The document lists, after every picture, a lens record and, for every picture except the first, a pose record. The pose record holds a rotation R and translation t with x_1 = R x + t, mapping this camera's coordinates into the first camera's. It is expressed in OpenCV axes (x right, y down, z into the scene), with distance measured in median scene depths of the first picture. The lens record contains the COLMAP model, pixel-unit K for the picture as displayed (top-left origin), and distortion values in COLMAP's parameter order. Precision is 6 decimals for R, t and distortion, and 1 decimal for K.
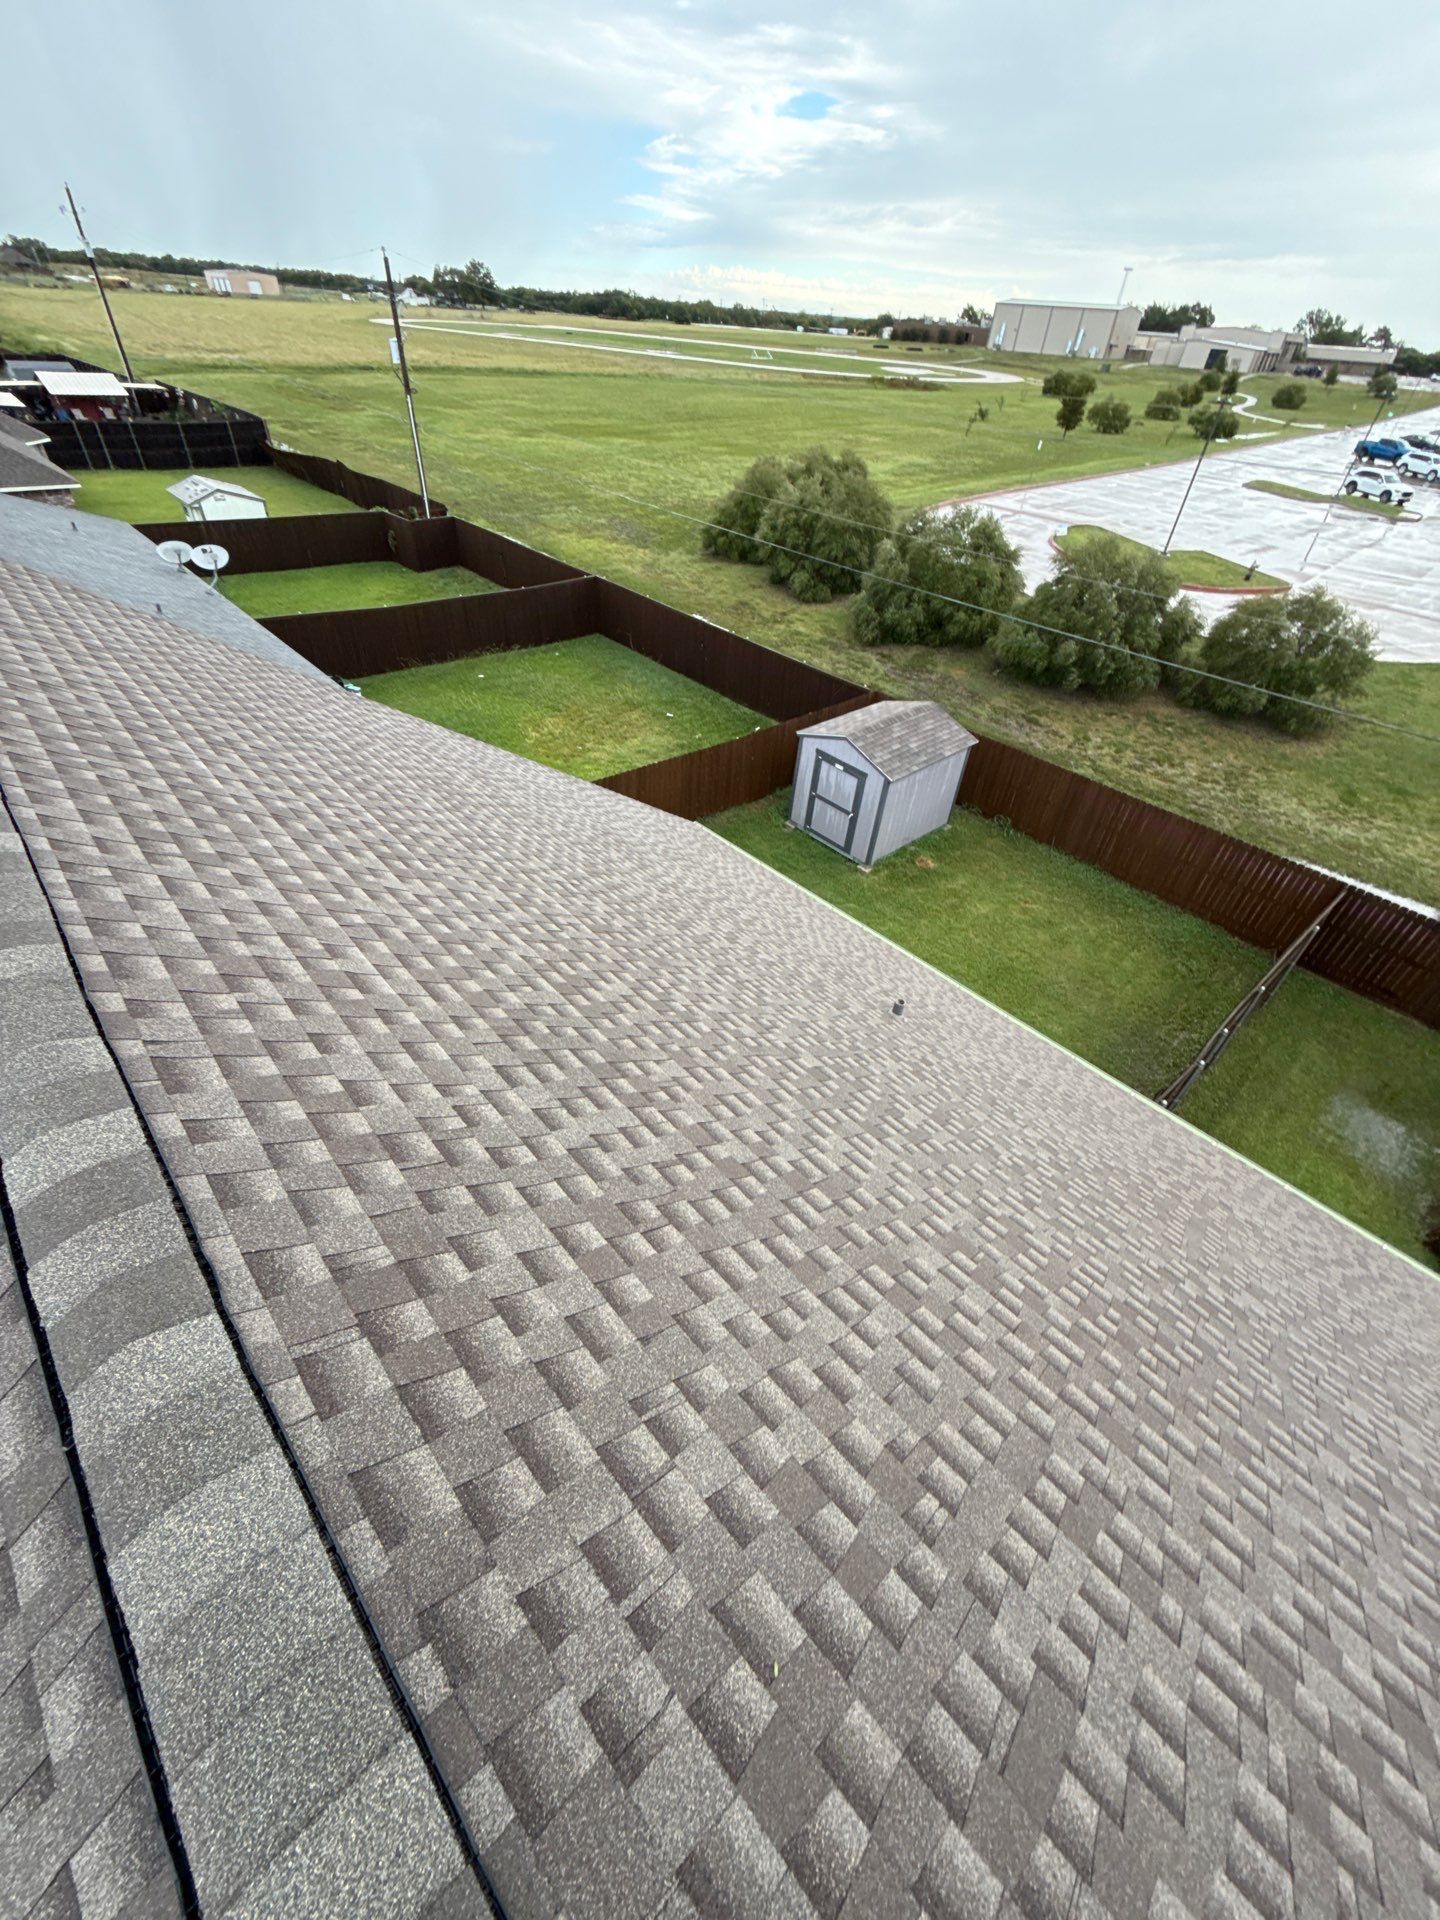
lens RADIAL K [[756.6, 0, 720.4], [0, 756.6, 963.9], [0, 0, 1]] dist [-0.004697, 0.000870]
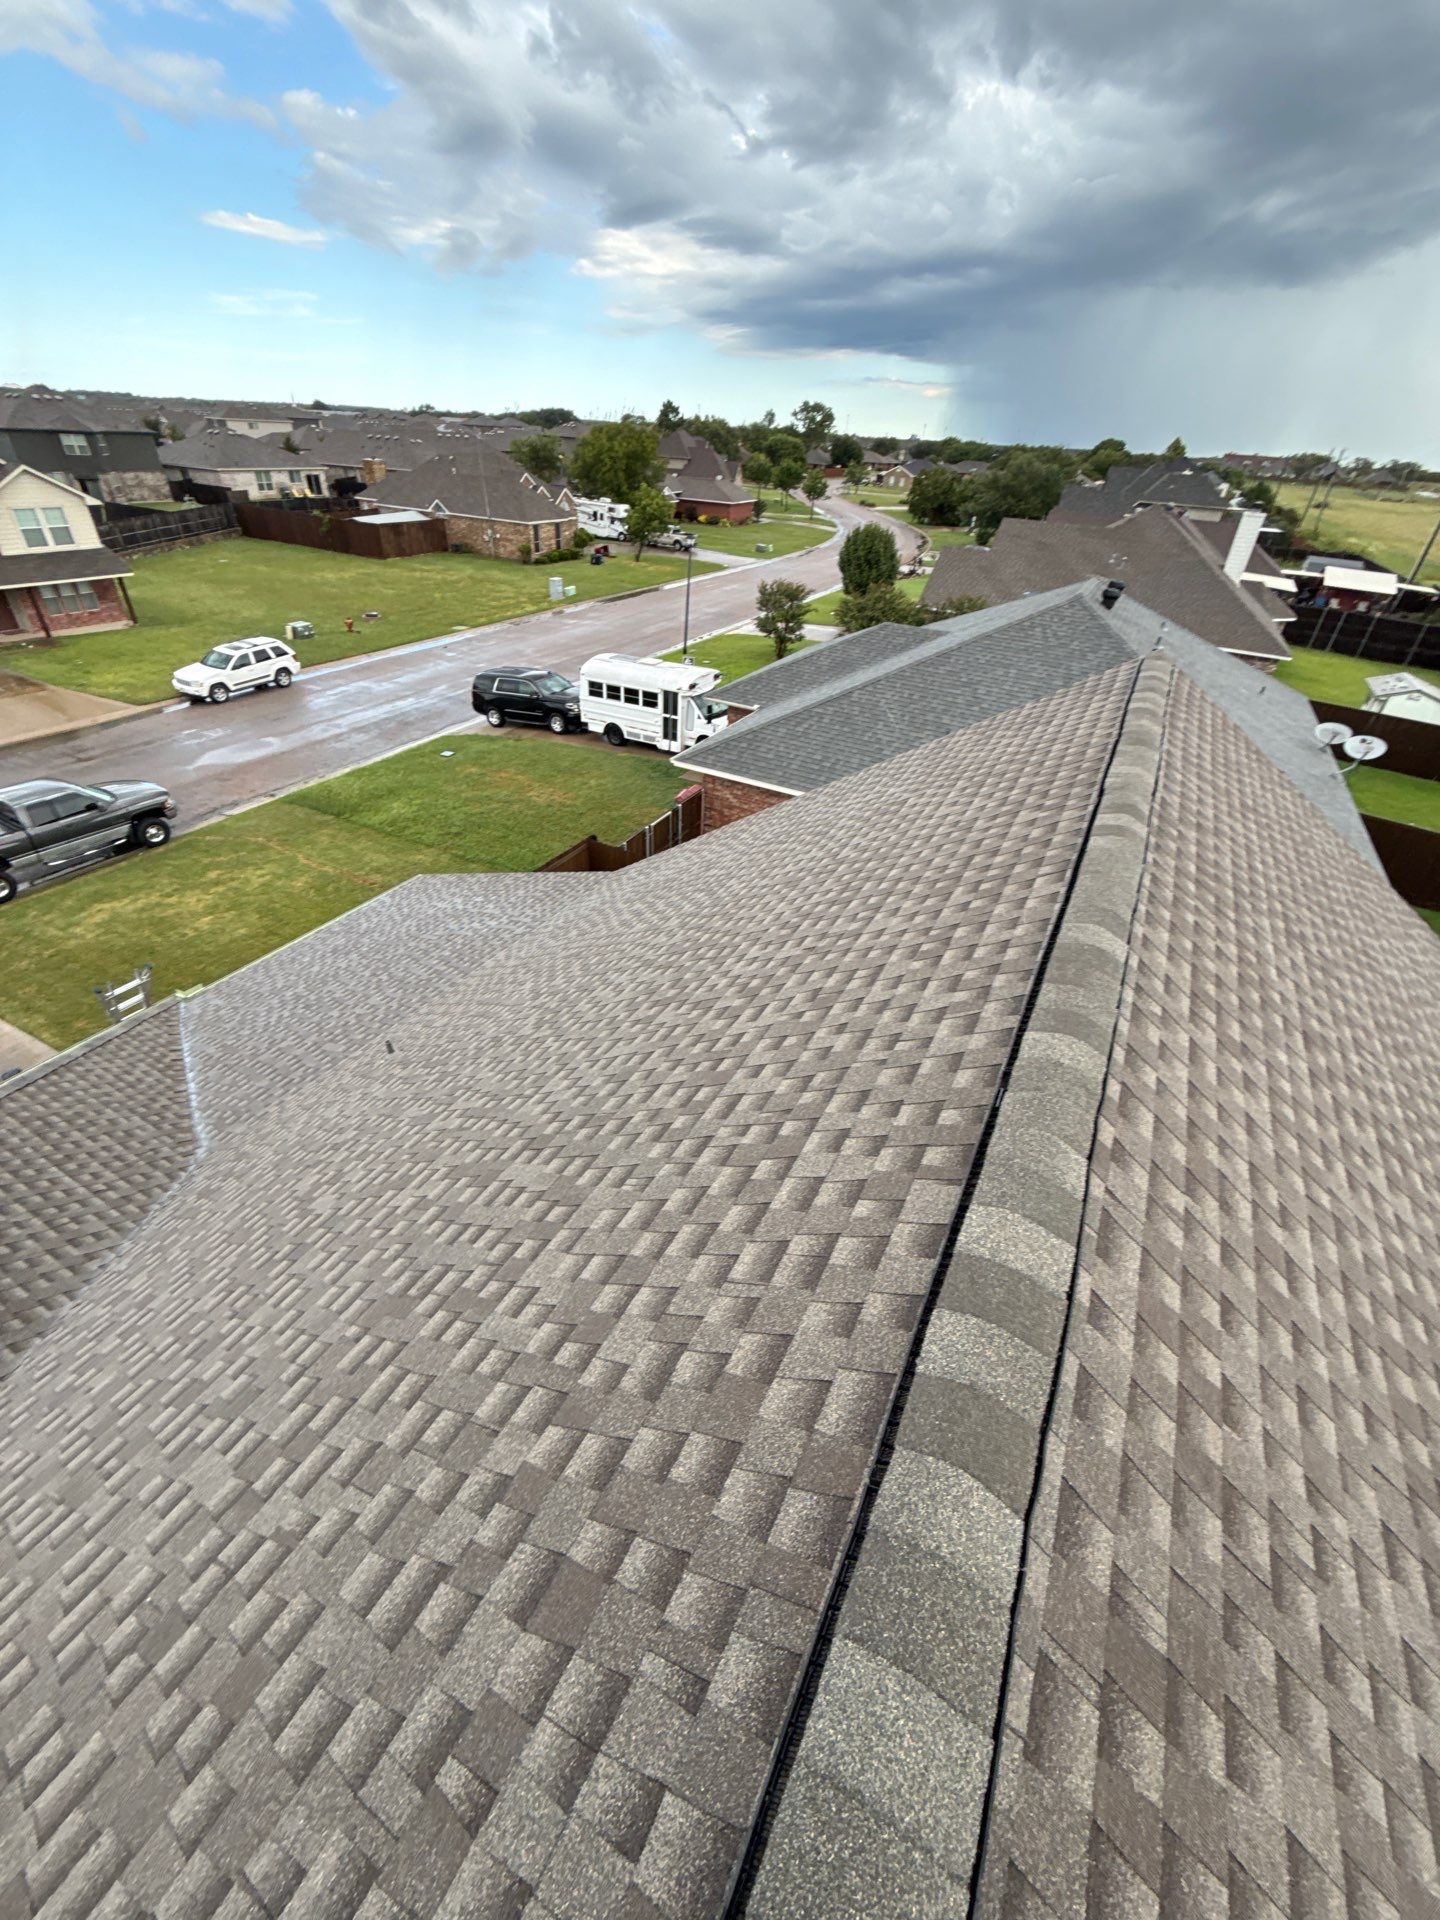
lens RADIAL K [[756.6, 0, 722.8], [0, 756.6, 961.4], [0, 0, 1]] dist [-0.004697, 0.000870]
pose [[0.326065, 0.503434, -0.800147, -0.197509], [-0.641227, 0.739709, 0.204104, 0.001561], [0.694629, 0.446525, 0.564009, -0.041292]]
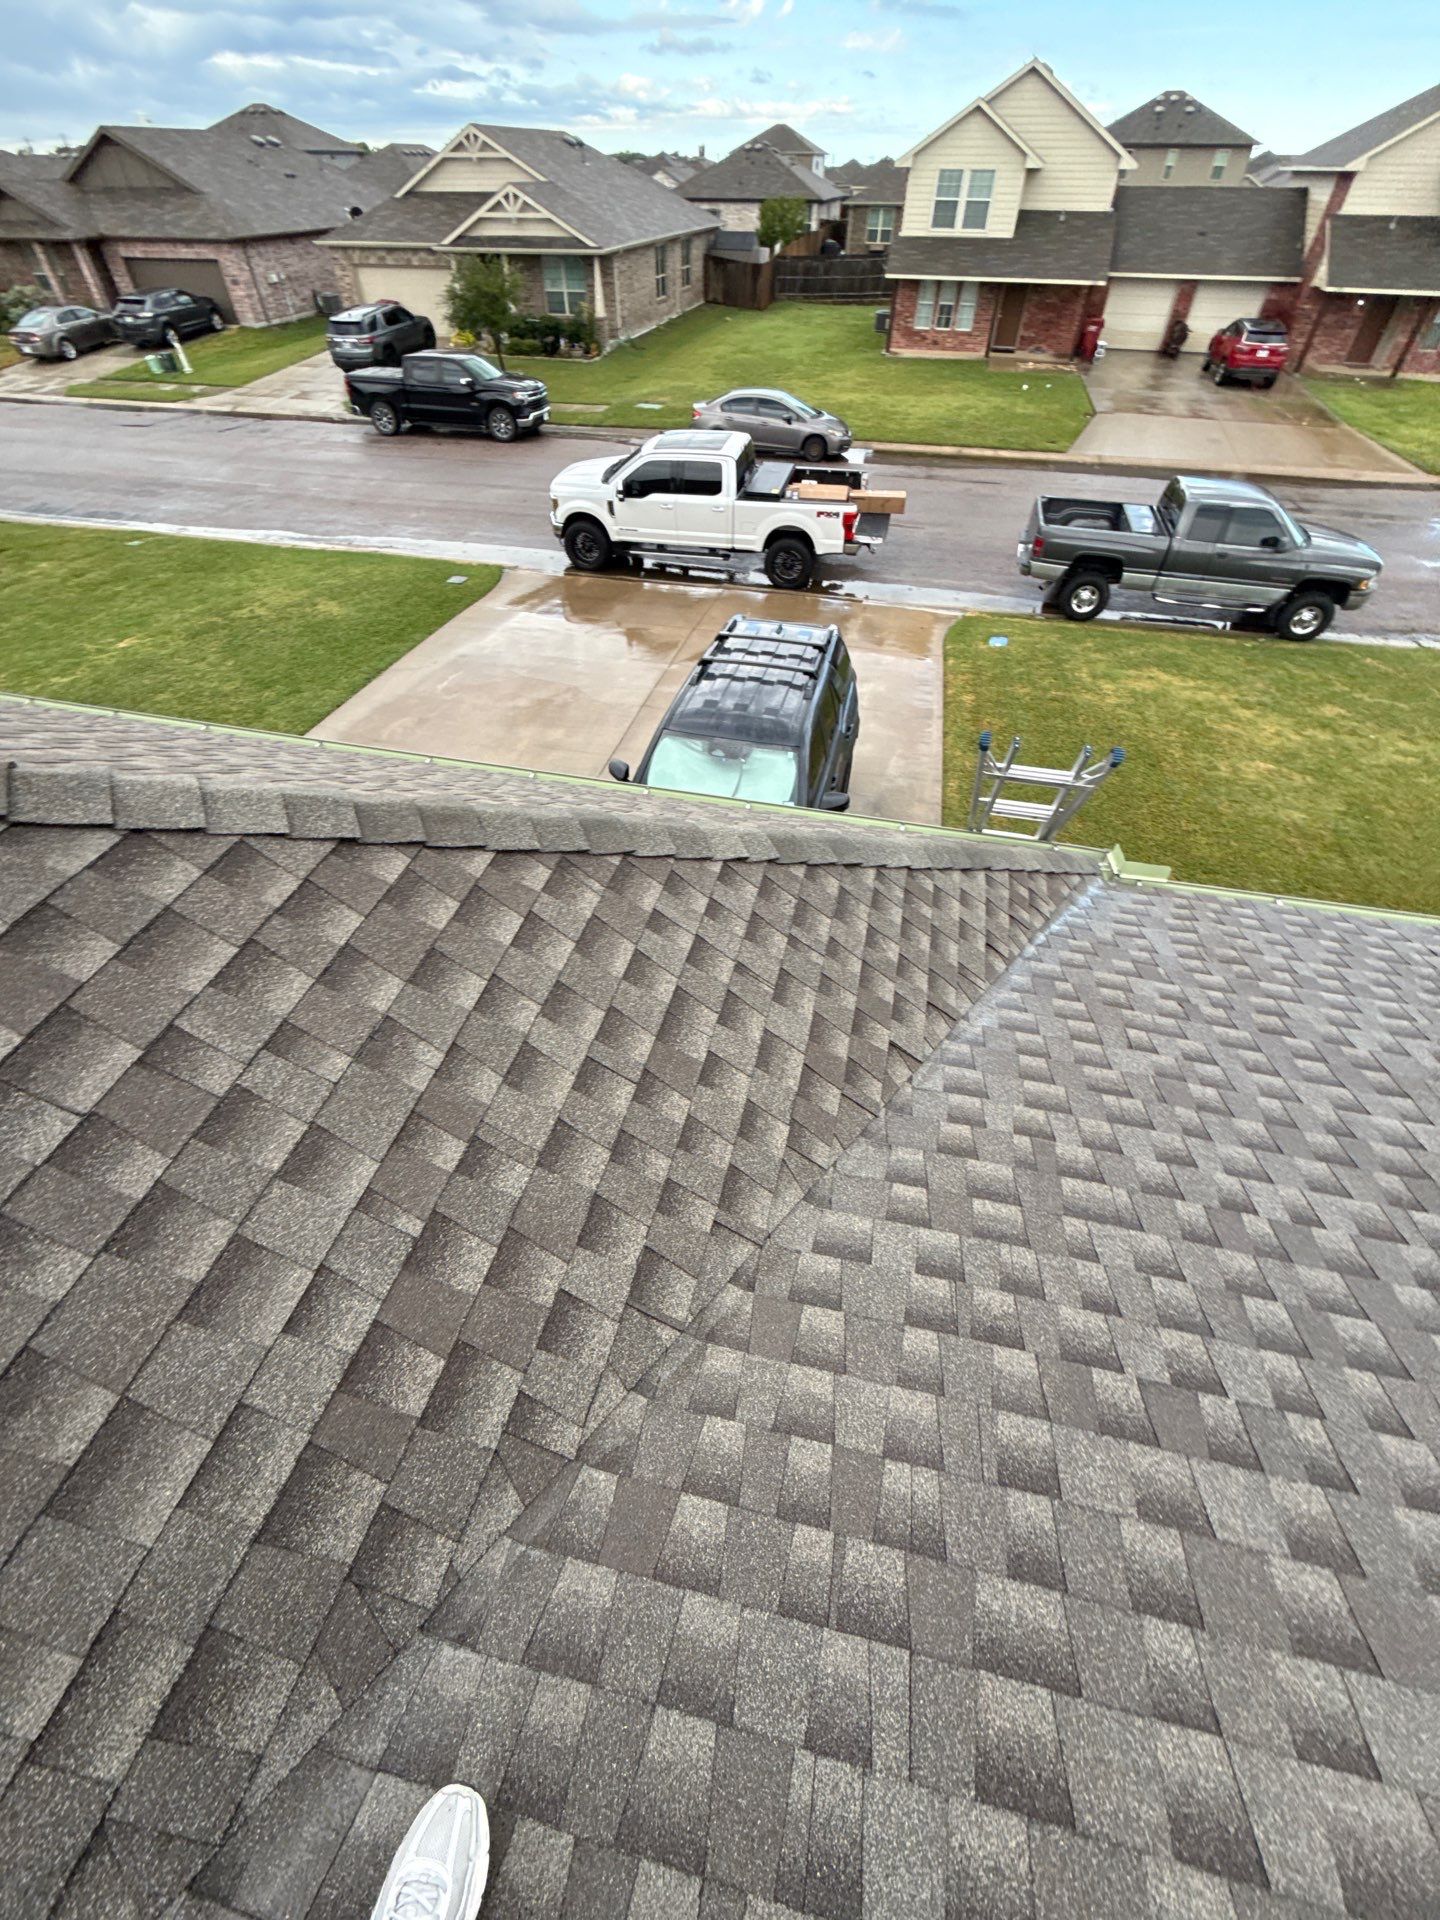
lens RADIAL K [[756.6, 0, 725.7], [0, 756.6, 957.9], [0, 0, 1]] dist [-0.004697, 0.000870]
pose [[-0.828981, 0.353572, -0.433332, -2.704791], [-0.407717, 0.148303, 0.900984, 1.650592], [0.382828, 0.923576, 0.021217, 0.131846]]
